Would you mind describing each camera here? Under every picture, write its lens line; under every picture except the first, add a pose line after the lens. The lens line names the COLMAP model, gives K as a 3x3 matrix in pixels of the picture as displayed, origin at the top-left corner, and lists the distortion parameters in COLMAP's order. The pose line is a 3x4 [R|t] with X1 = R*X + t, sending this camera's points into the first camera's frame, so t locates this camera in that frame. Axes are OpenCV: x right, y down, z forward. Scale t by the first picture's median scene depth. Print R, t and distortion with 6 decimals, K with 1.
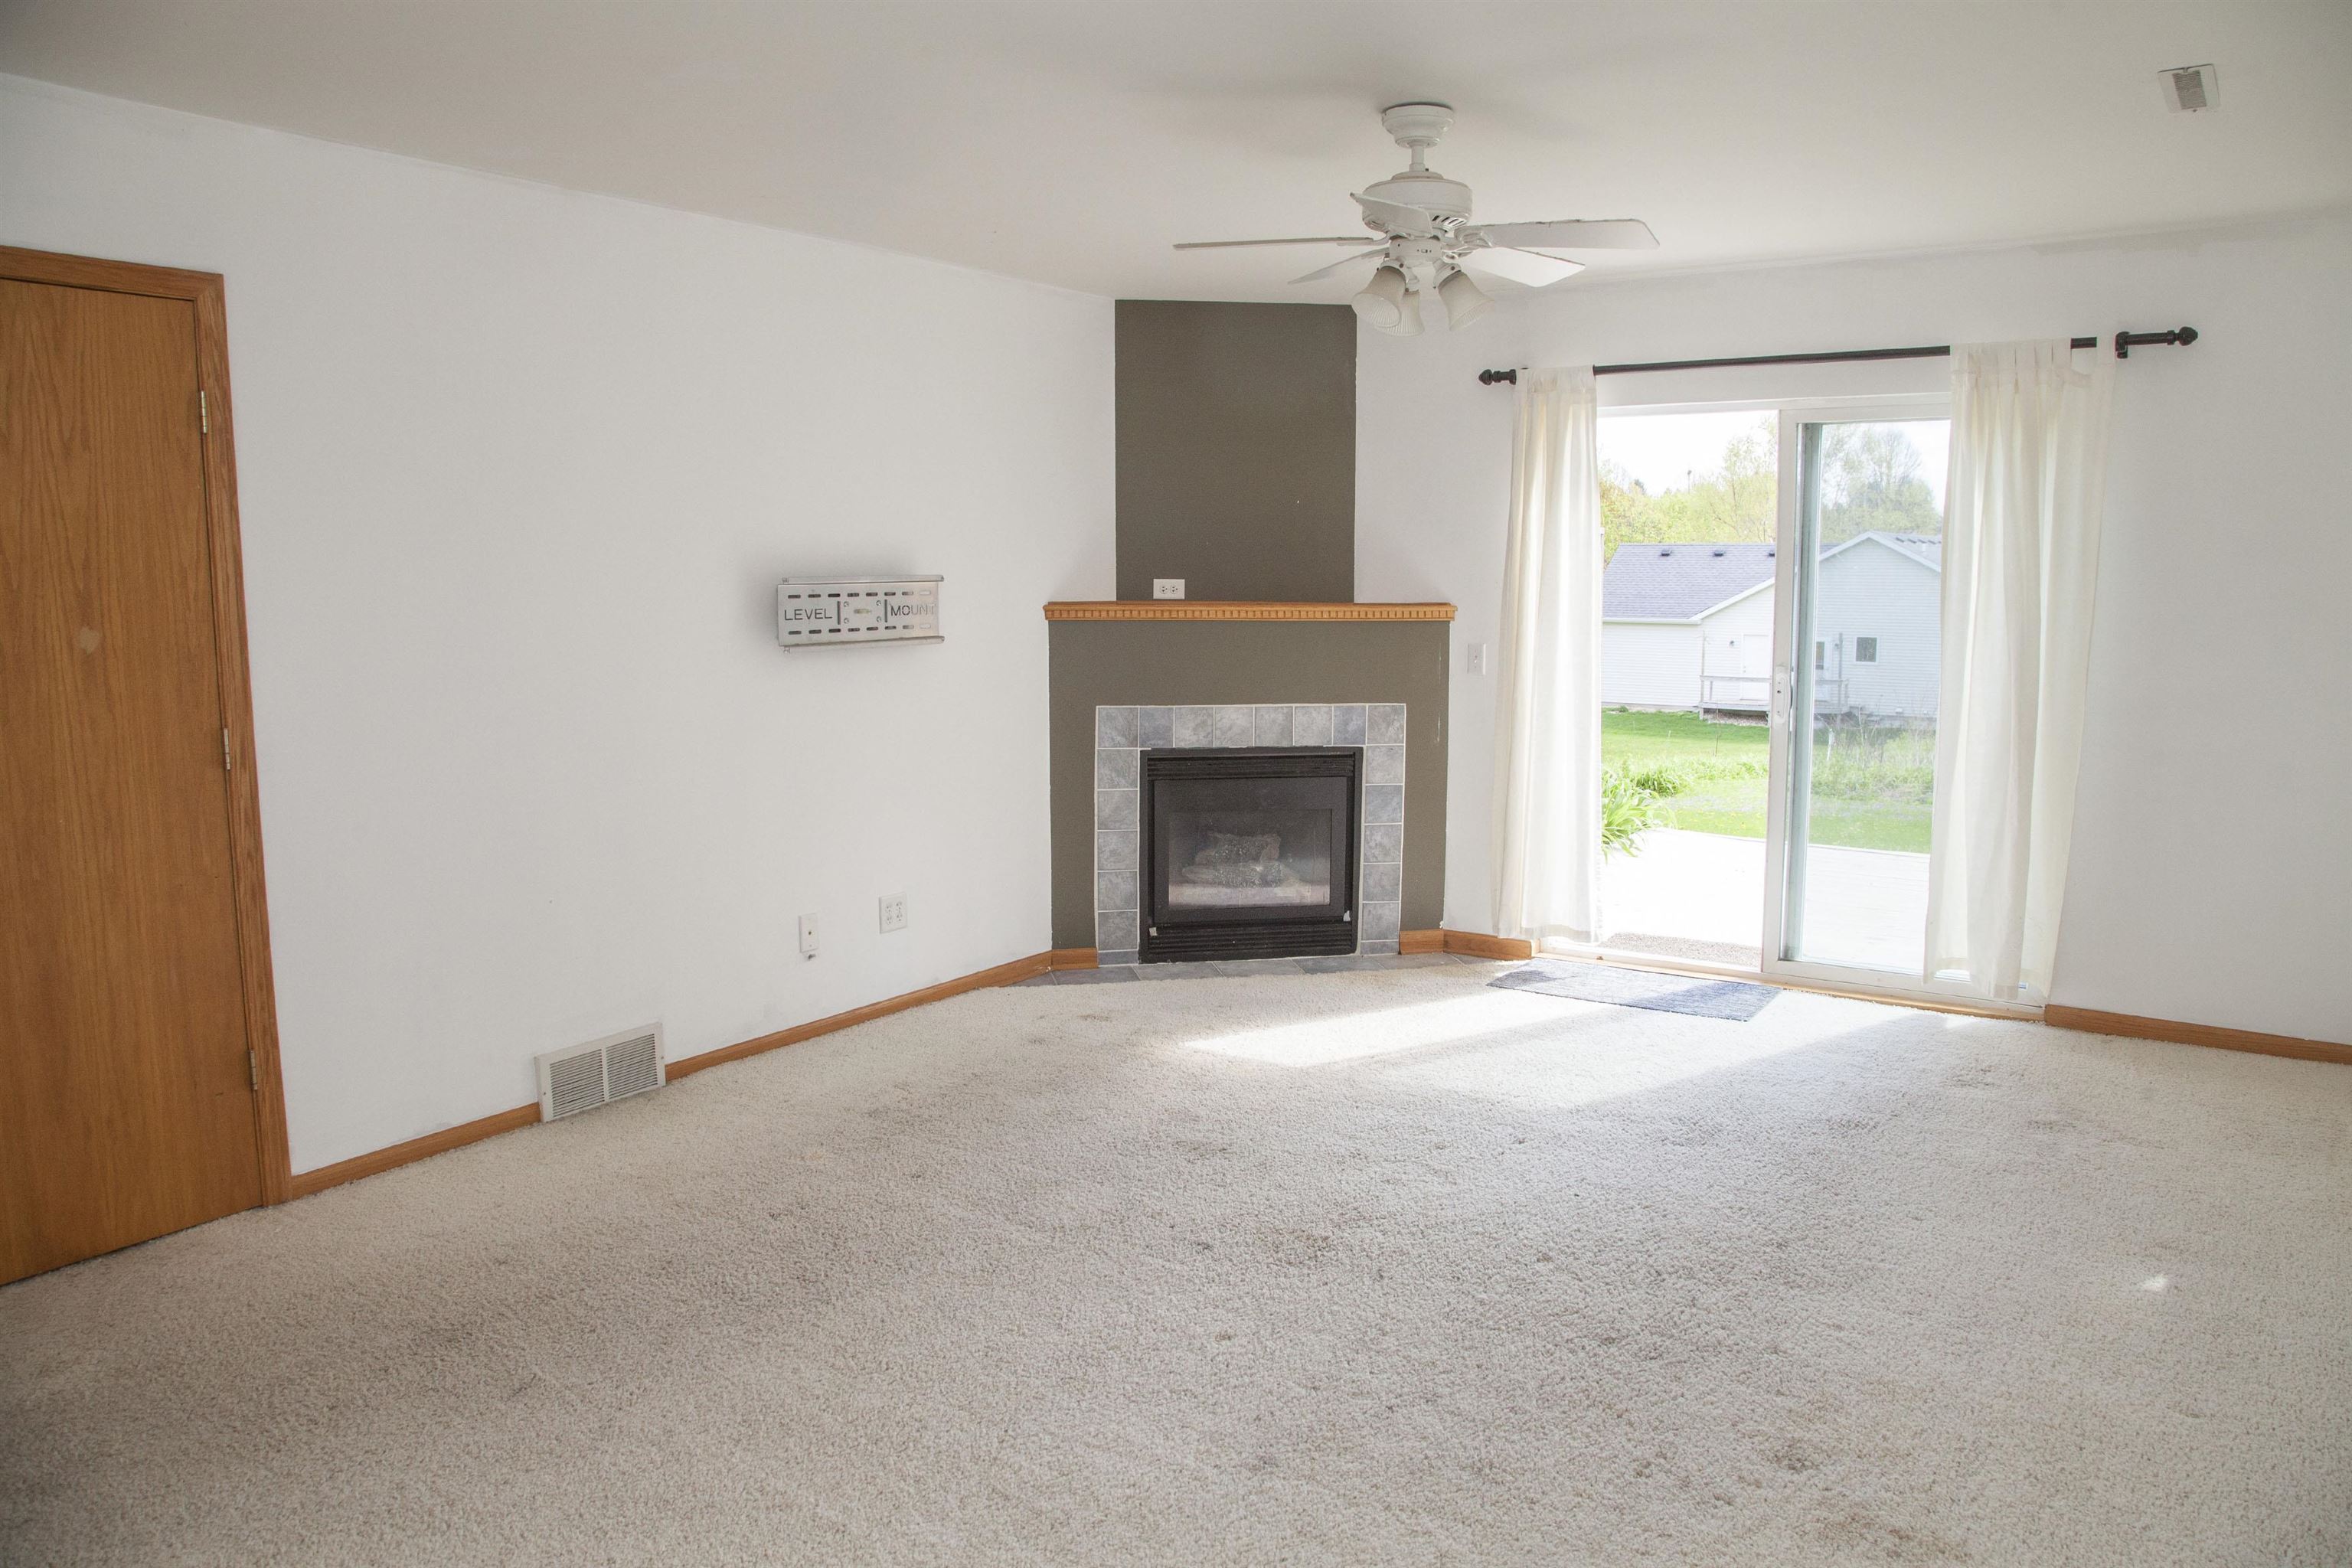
lens RADIAL K [[1638.8, 0, 1176.0], [0, 1638.8, 784.0], [0, 0, 1]] dist [-0.125219, 0.062183]
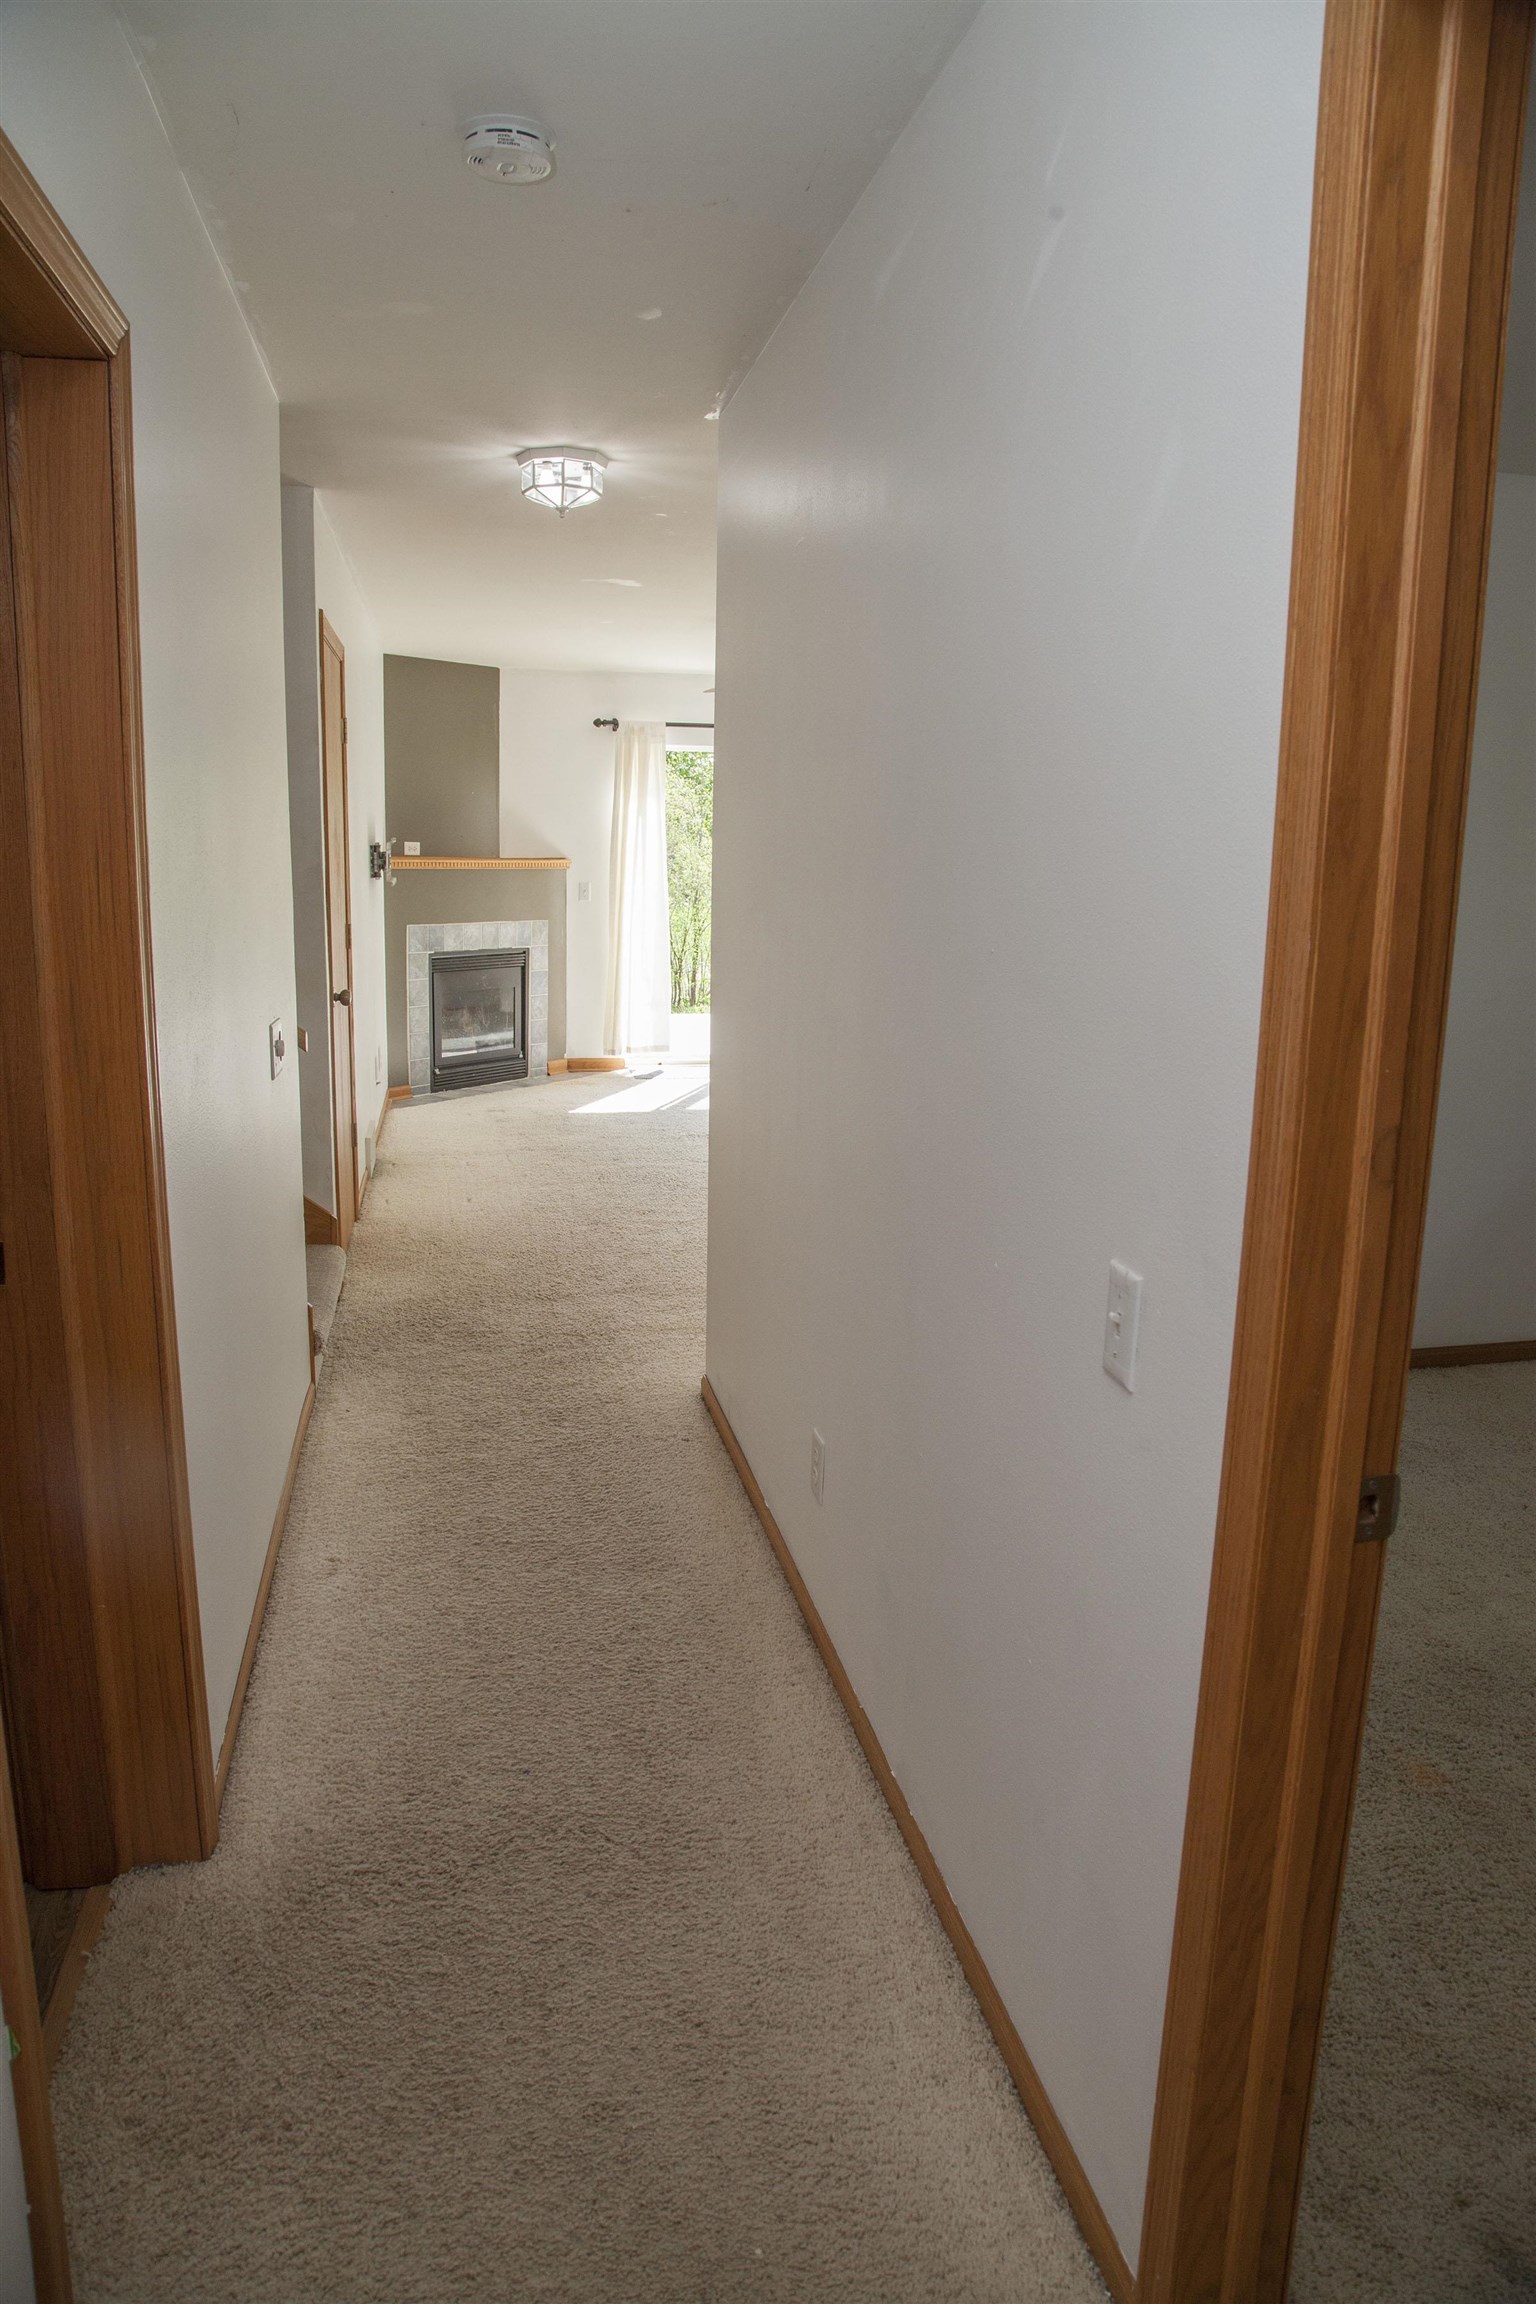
lens RADIAL K [[1605.3, 0, 768.0], [0, 1605.3, 1152.0], [0, 0, 1]] dist [-0.125219, 0.062183]
pose [[0.696009, -0.122289, 0.707543, -0.867658], [0.068100, 0.992191, 0.104496, 0.029066], [-0.714797, -0.024547, 0.698902, -0.277051]]
